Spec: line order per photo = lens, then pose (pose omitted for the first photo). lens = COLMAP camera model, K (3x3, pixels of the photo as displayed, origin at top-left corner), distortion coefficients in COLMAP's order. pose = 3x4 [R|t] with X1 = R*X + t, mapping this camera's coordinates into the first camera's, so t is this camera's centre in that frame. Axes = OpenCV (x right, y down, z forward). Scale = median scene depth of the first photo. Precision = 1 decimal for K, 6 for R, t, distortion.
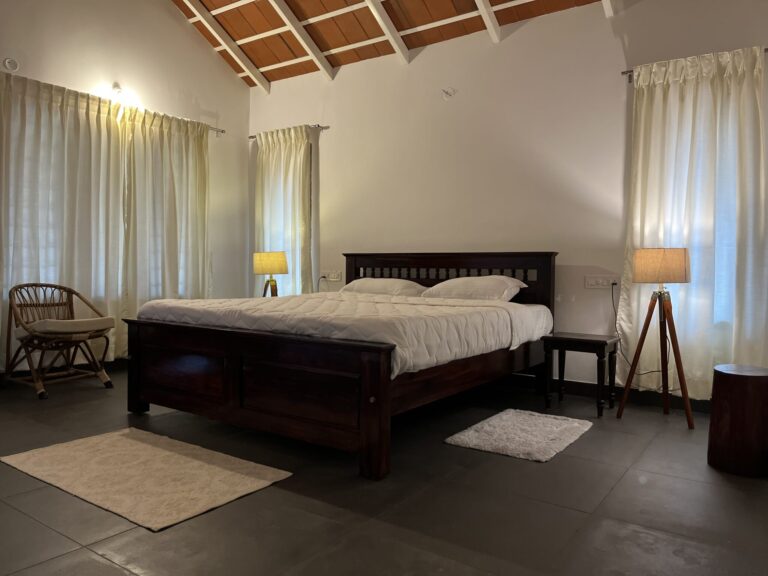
lens RADIAL K [[573.6, 0, 384.0], [0, 573.6, 288.0], [0, 0, 1]] dist [0.037609, -0.000018]
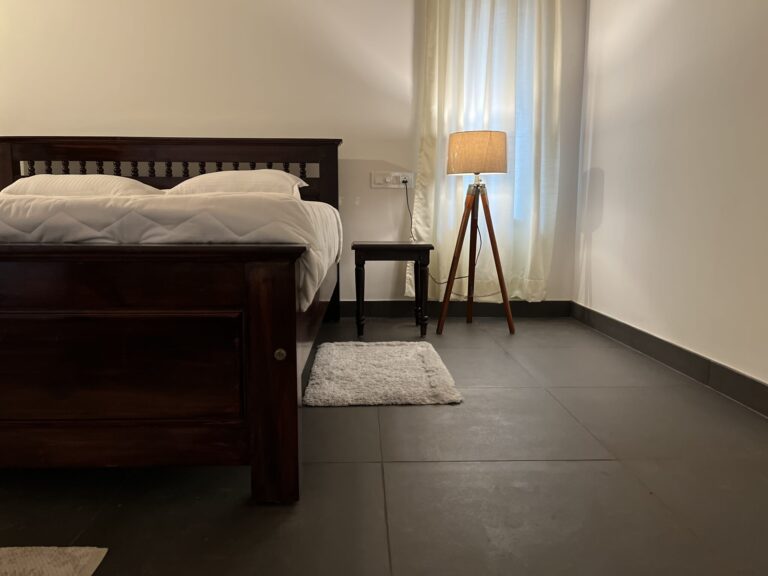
lens RADIAL K [[581.0, 0, 384.0], [0, 581.0, 288.0], [0, 0, 1]] dist [0.038440, -0.001115]
pose [[0.802317, -0.091751, 0.589804, -0.152738], [0.028240, 0.992844, 0.116033, 0.050610], [-0.596229, -0.076439, 0.799167, 0.340532]]
